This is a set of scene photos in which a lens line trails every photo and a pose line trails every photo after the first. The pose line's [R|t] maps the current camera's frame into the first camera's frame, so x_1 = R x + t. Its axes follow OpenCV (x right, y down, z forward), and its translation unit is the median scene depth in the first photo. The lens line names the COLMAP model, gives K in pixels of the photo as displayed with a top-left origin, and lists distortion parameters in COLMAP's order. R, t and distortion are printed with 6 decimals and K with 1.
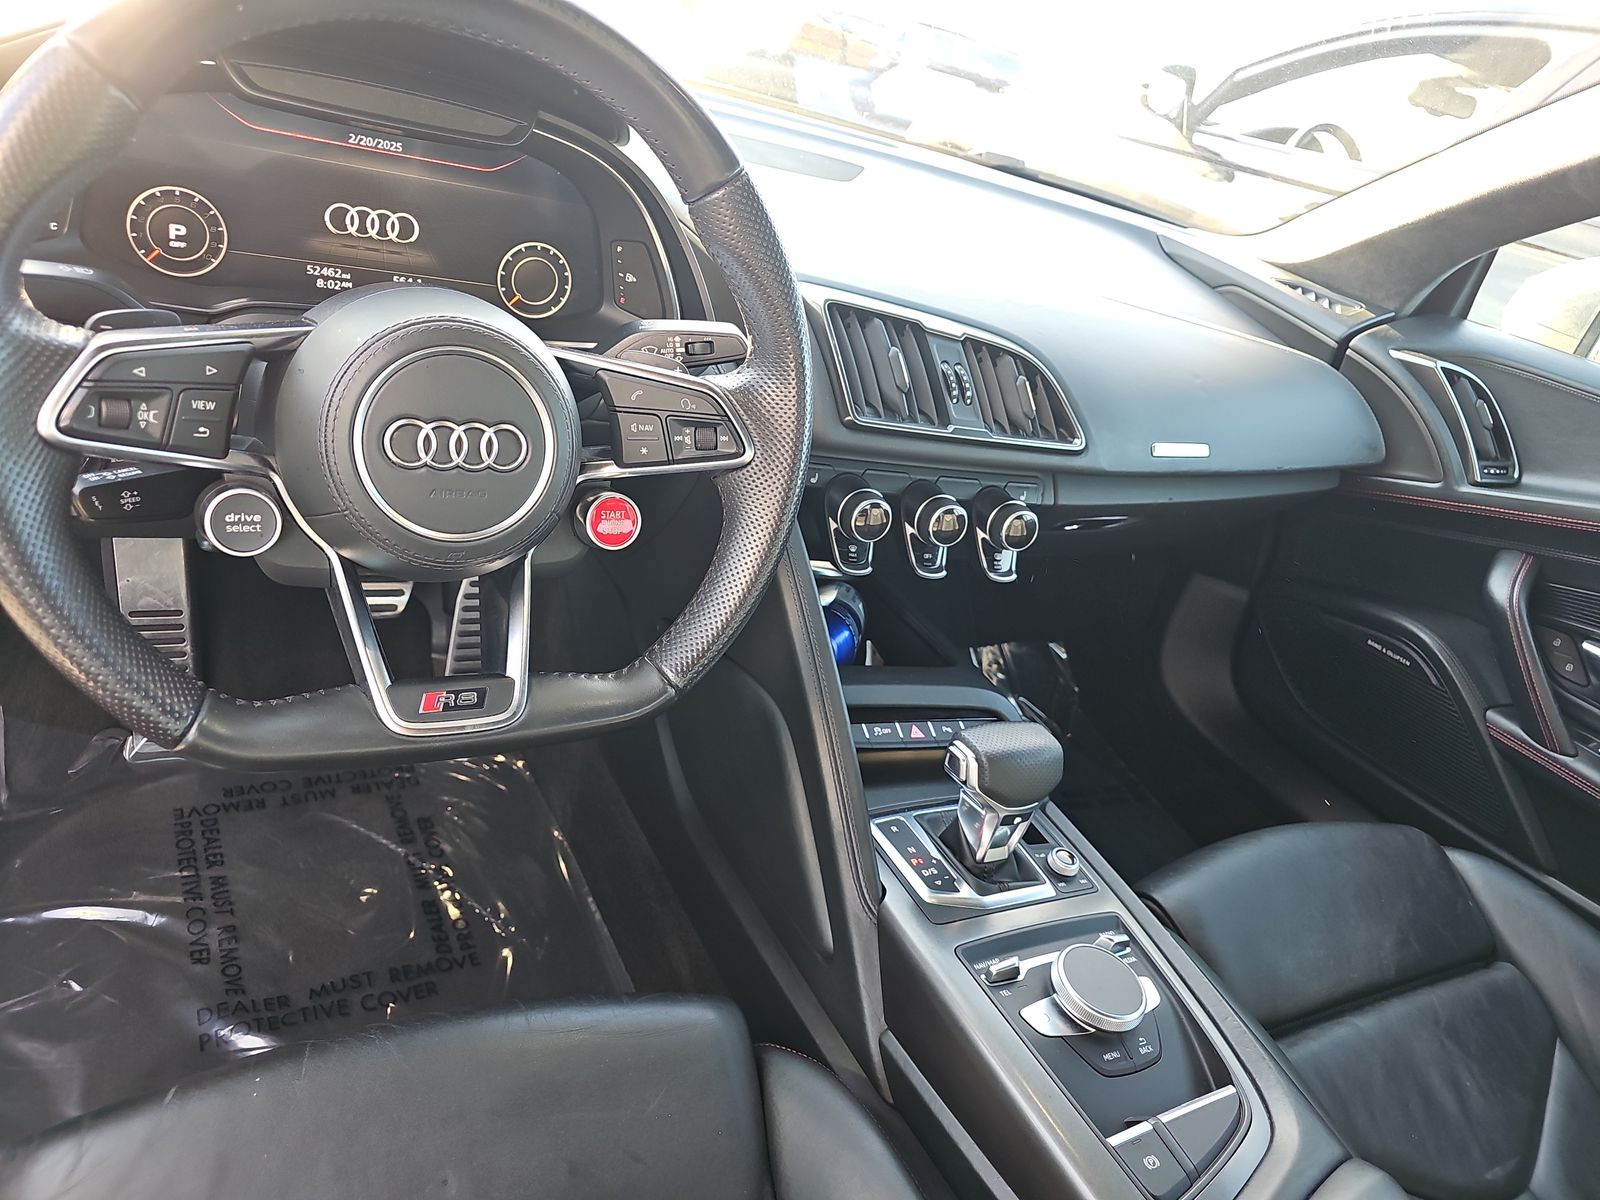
lens RADIAL K [[1065.9, 0, 800.0], [0, 1065.9, 600.0], [0, 0, 1]] dist [0.047704, -0.043646]
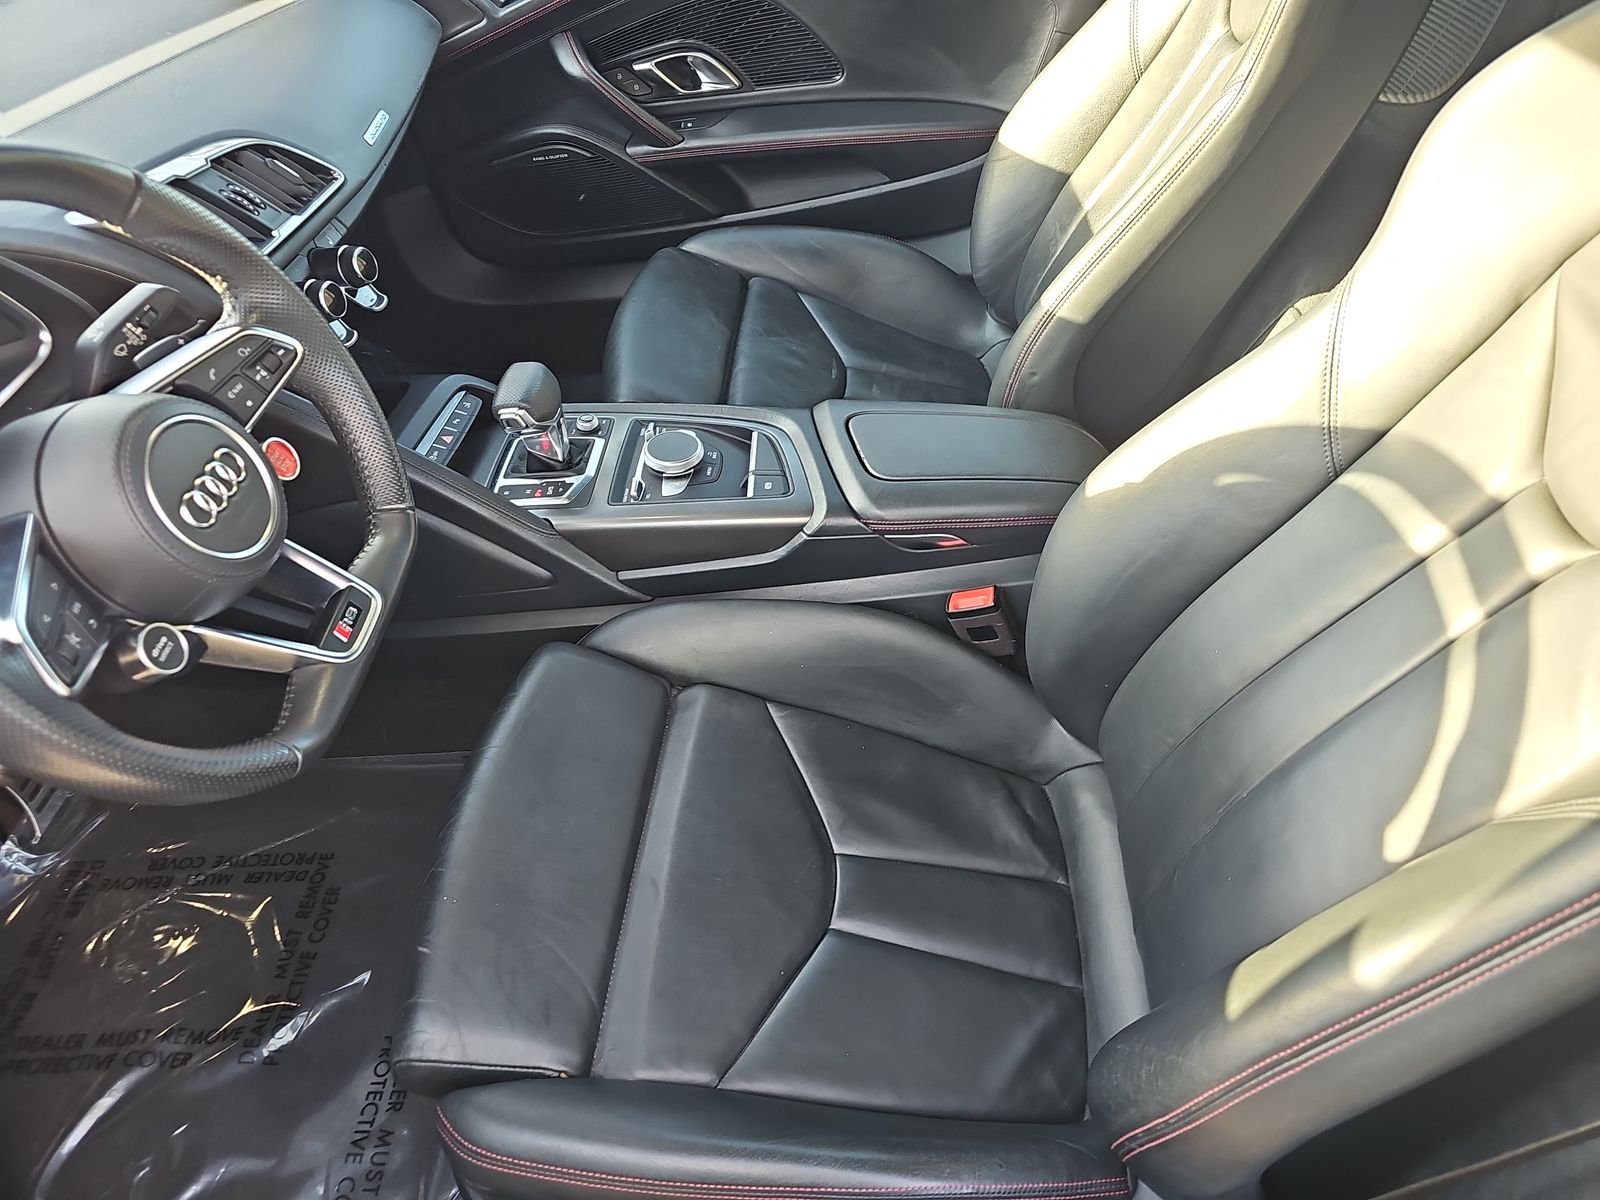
lens RADIAL K [[1035.2, 0, 800.0], [0, 1035.2, 600.0], [0, 0, 1]] dist [0.005079, 0.001470]
pose [[0.474130, -0.791033, 0.386611, -0.410826], [0.579639, 0.610959, 0.539210, -0.233225], [-0.662736, -0.031560, 0.748187, -0.297933]]
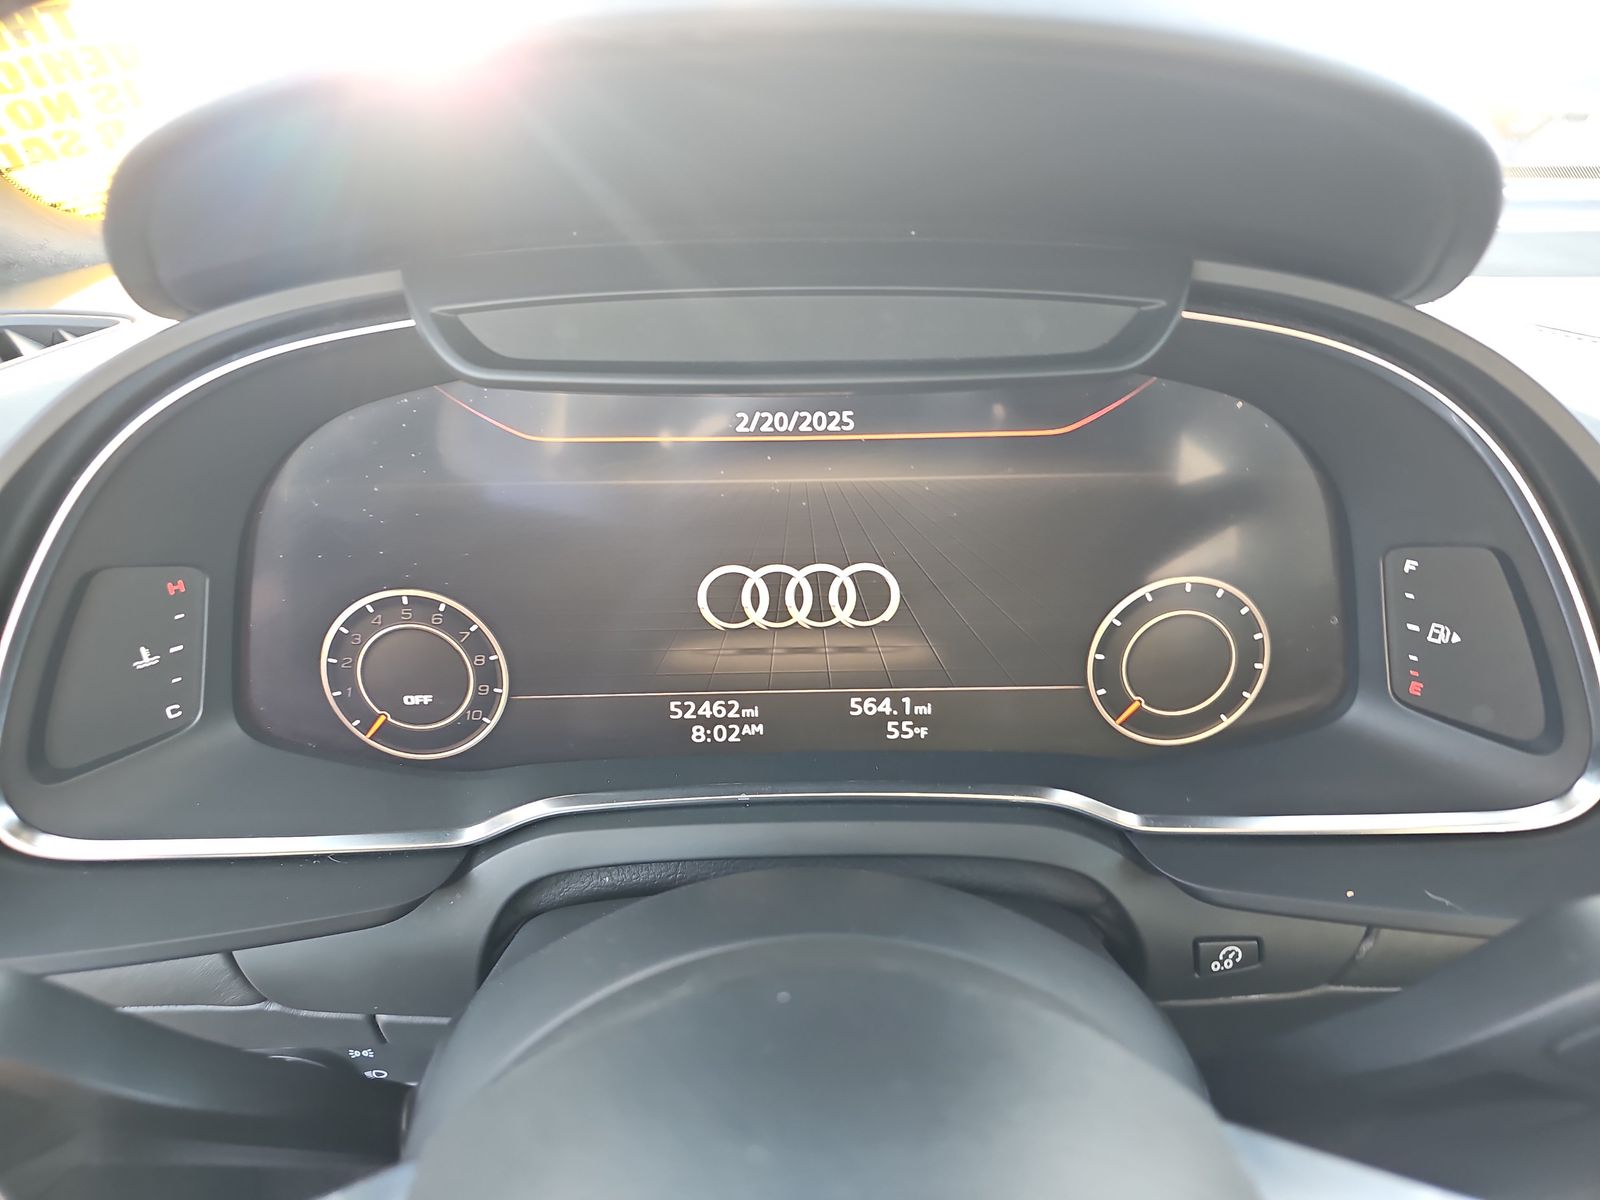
lens RADIAL K [[1072.7, 0, 800.0], [0, 1072.7, 600.0], [0, 0, 1]] dist [0.054908, -0.105415]
pose [[0.865545, -0.064103, -0.496712, -0.182007], [-0.004882, 0.990648, -0.136354, -0.288302], [0.500807, 0.120446, 0.857138, 0.628760]]
